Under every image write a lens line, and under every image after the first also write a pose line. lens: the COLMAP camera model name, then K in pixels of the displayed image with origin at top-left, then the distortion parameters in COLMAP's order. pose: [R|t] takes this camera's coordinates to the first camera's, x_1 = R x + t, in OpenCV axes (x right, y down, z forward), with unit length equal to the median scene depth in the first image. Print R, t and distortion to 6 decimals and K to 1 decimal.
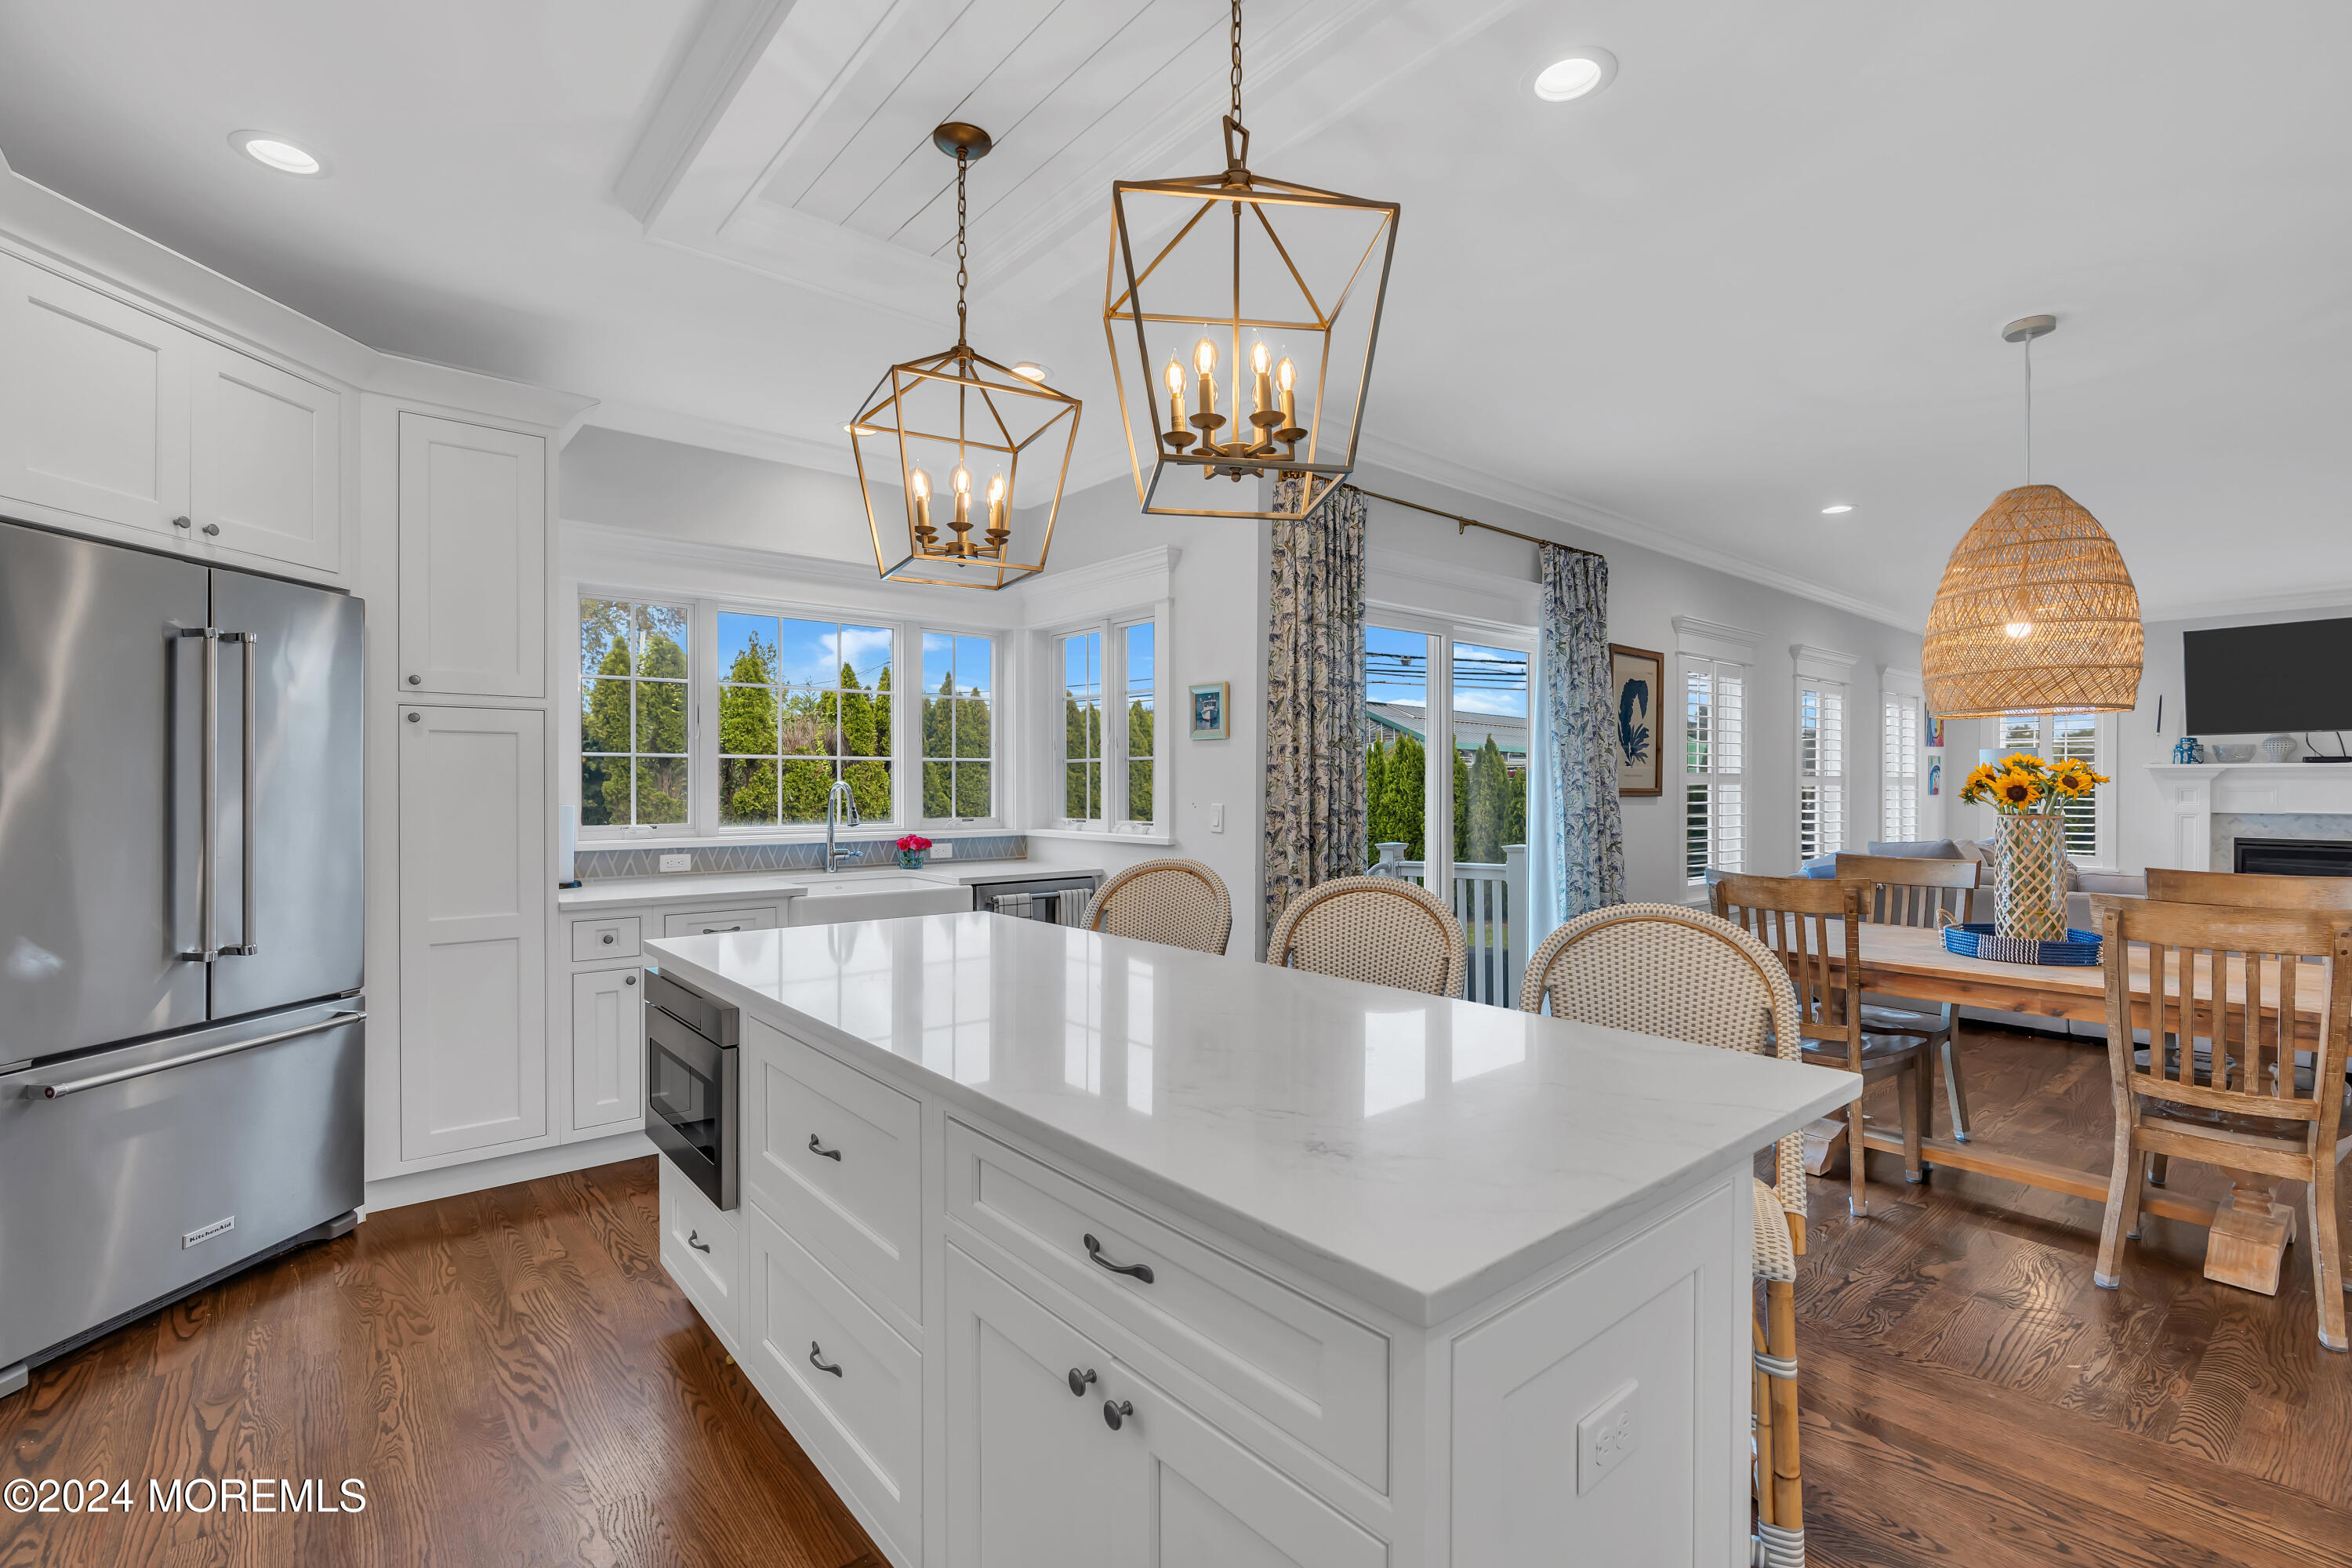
lens RADIAL K [[1053.3, 0, 1180.2], [0, 1053.3, 787.6], [0, 0, 1]] dist [-0.001856, 0.000104]
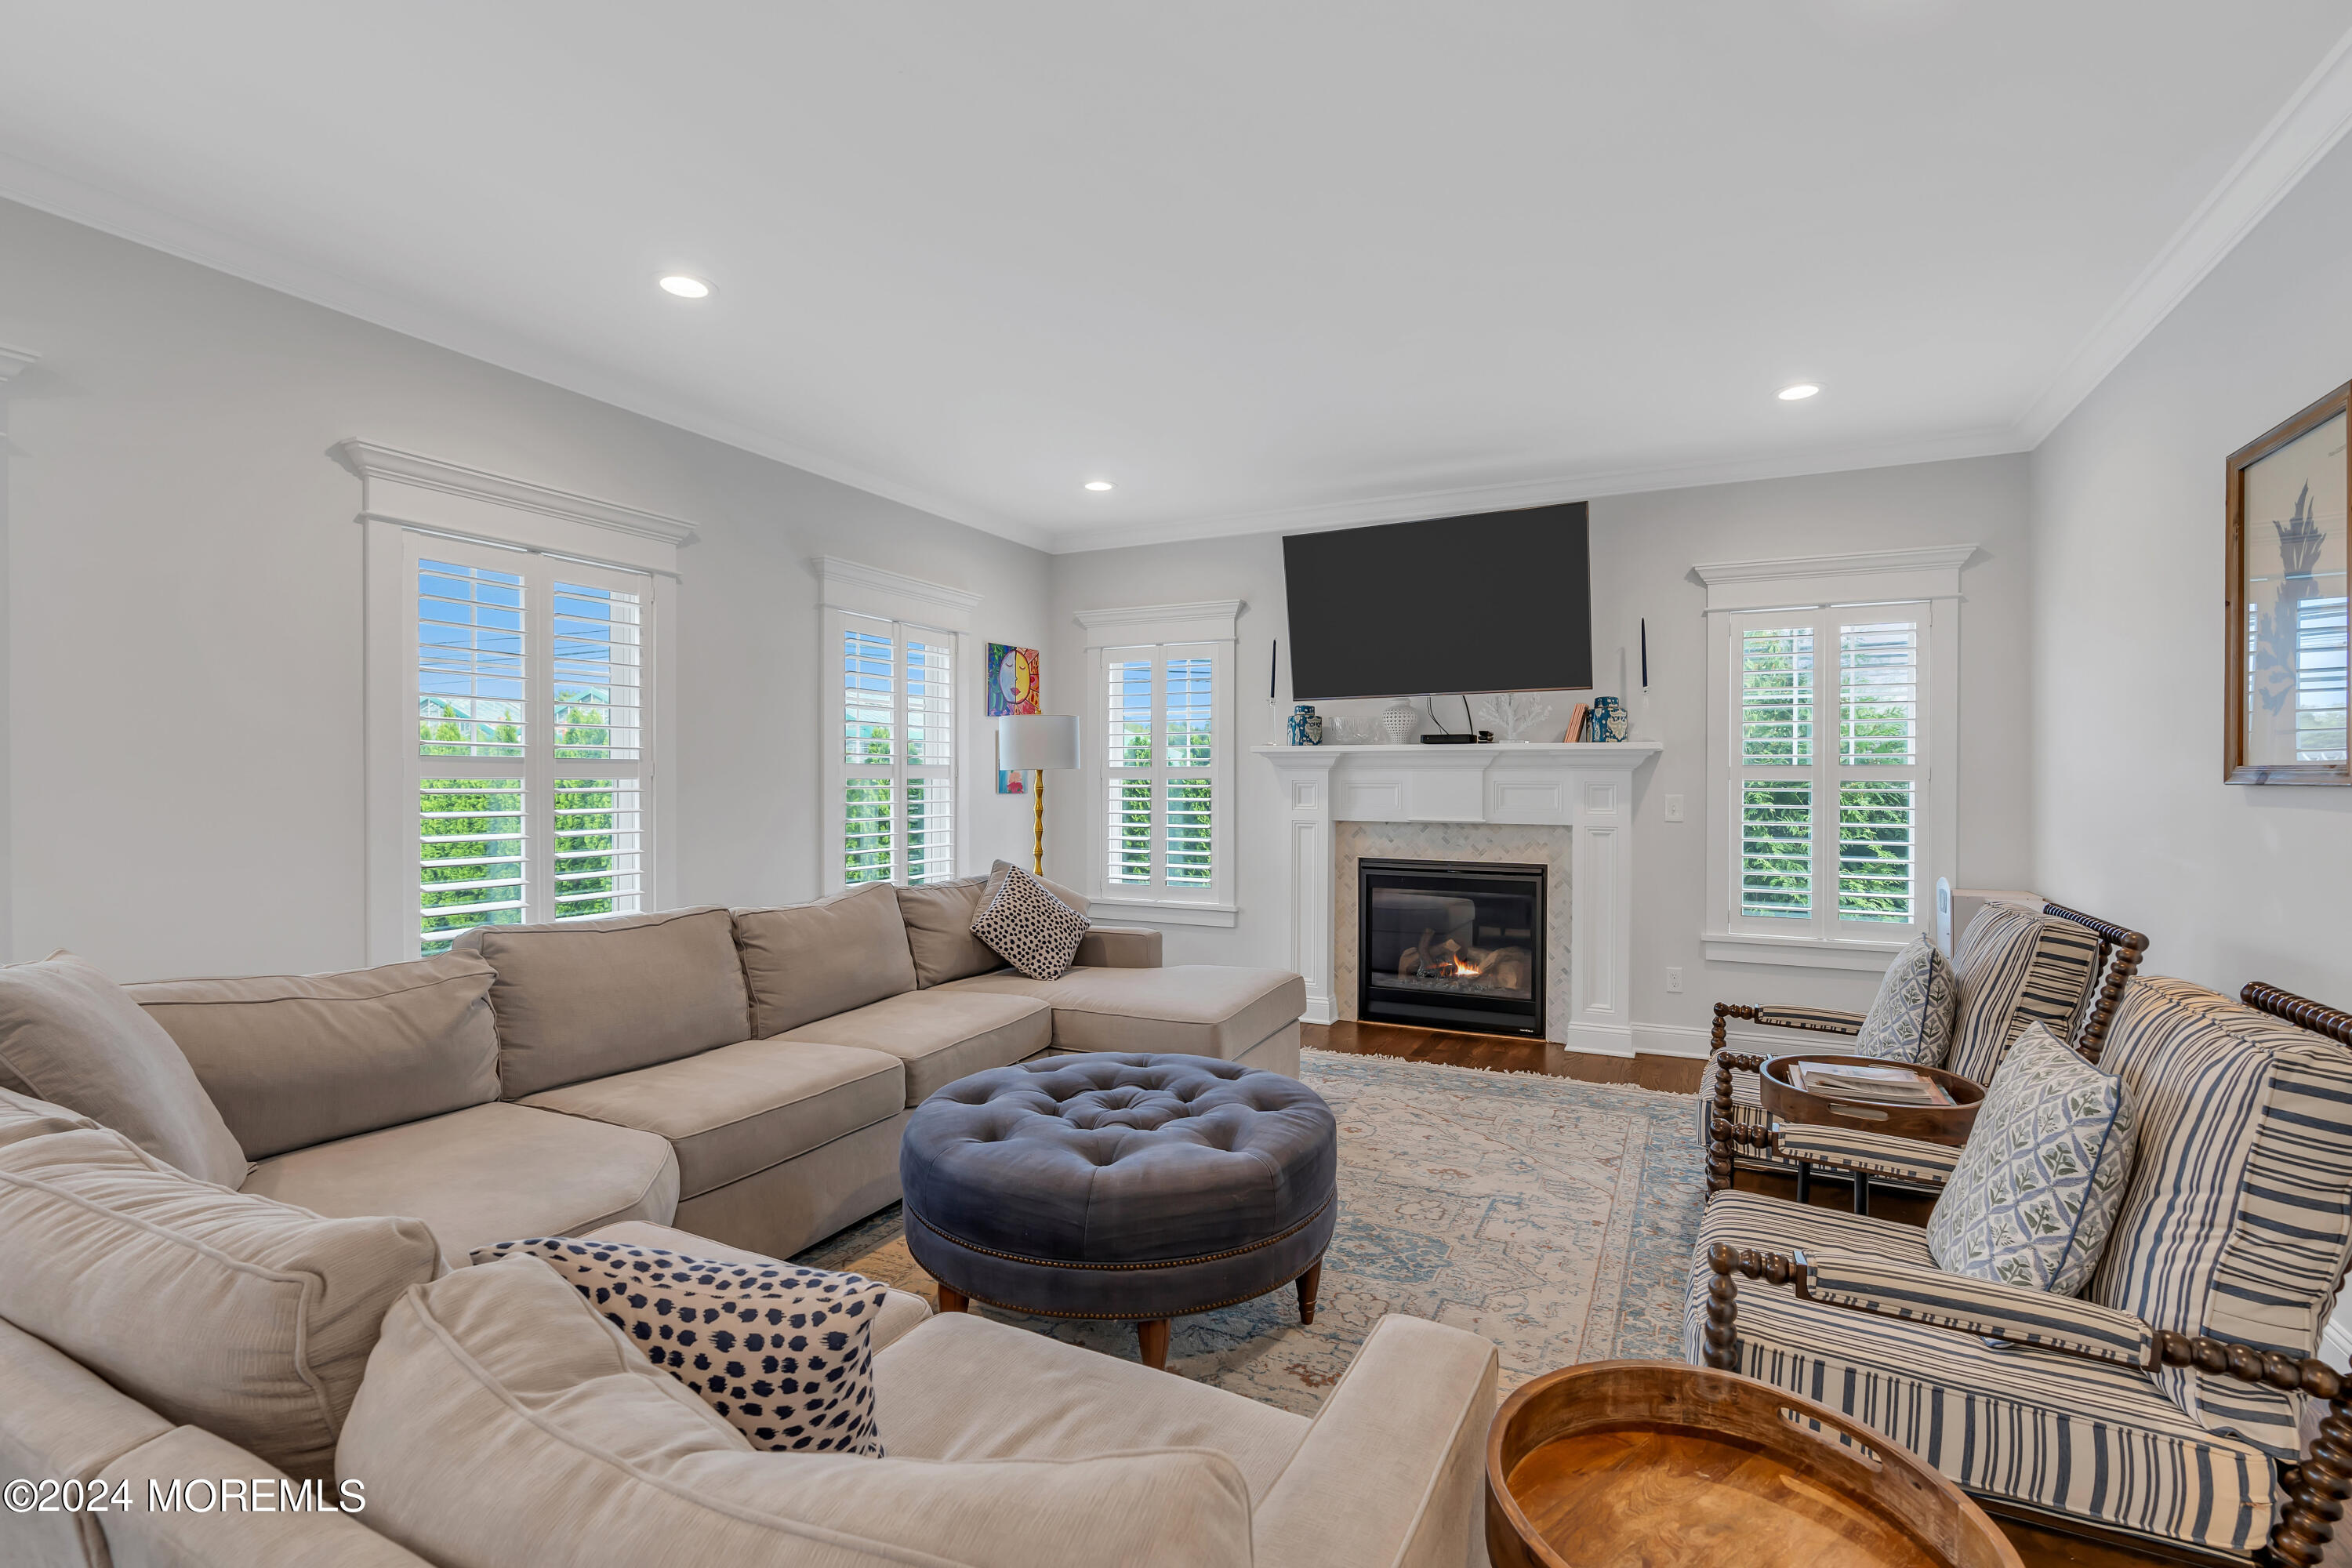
lens RADIAL K [[1053.3, 0, 1170.7], [0, 1053.3, 786.5], [0, 0, 1]] dist [-0.001856, 0.000104]
pose [[0.922308, -0.003803, 0.386436, 0.634115], [0.001188, 0.999975, 0.007005, -0.002007], [-0.386453, -0.006001, 0.922289, 0.431530]]
